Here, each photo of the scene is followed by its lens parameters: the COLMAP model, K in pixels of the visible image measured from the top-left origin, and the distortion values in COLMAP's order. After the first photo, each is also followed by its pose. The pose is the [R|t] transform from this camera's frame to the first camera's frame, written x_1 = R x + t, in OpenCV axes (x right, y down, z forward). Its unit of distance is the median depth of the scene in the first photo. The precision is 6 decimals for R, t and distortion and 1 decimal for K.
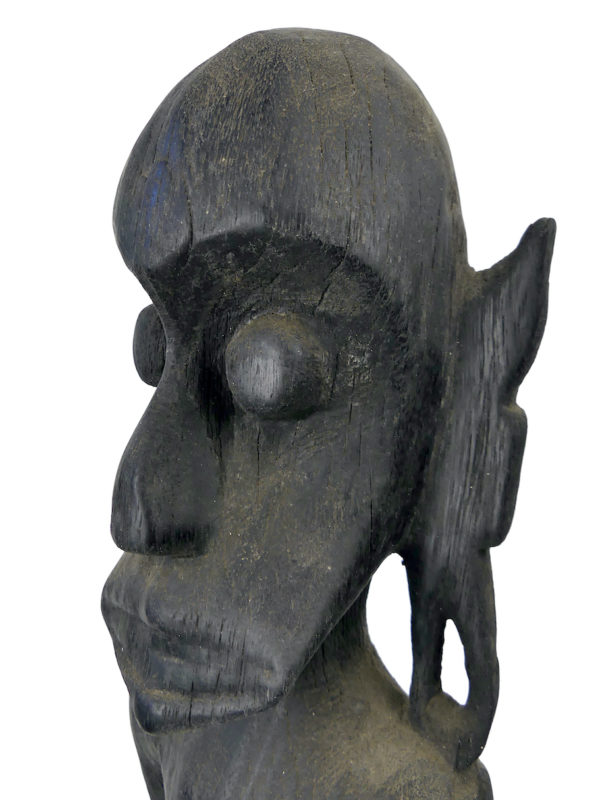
lens RADIAL K [[756.9, 0, 300.0], [0, 756.9, 400.0], [0, 0, 1]] dist [-0.040356, -0.008781]
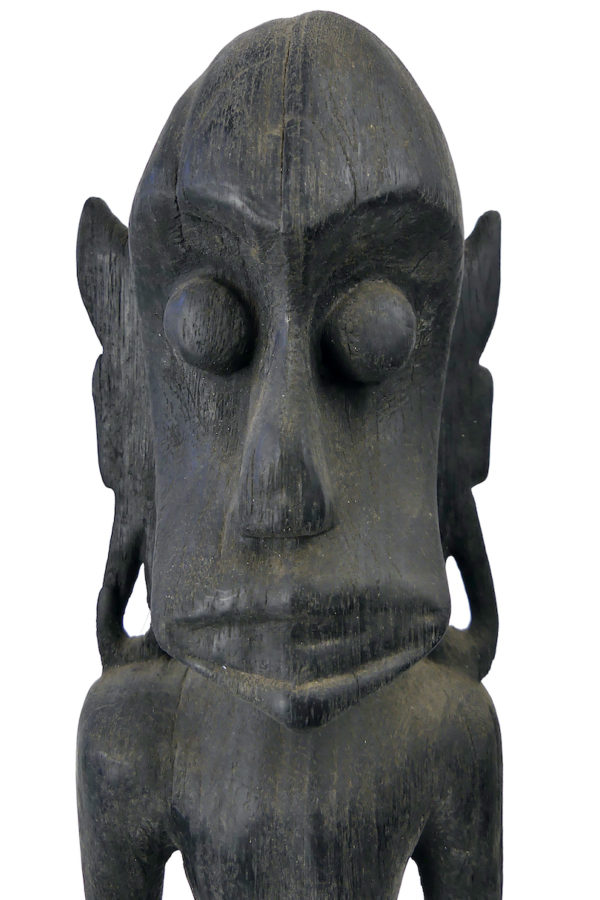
lens RADIAL K [[798.7, 0, 300.5], [0, 798.7, 430.7], [0, 0, 1]] dist [-0.032833, -0.002046]
pose [[0.760860, -0.113197, 0.638967, -0.832453], [0.133175, 0.990947, 0.016973, 0.058812], [-0.635104, 0.072180, 0.769047, 0.228338]]
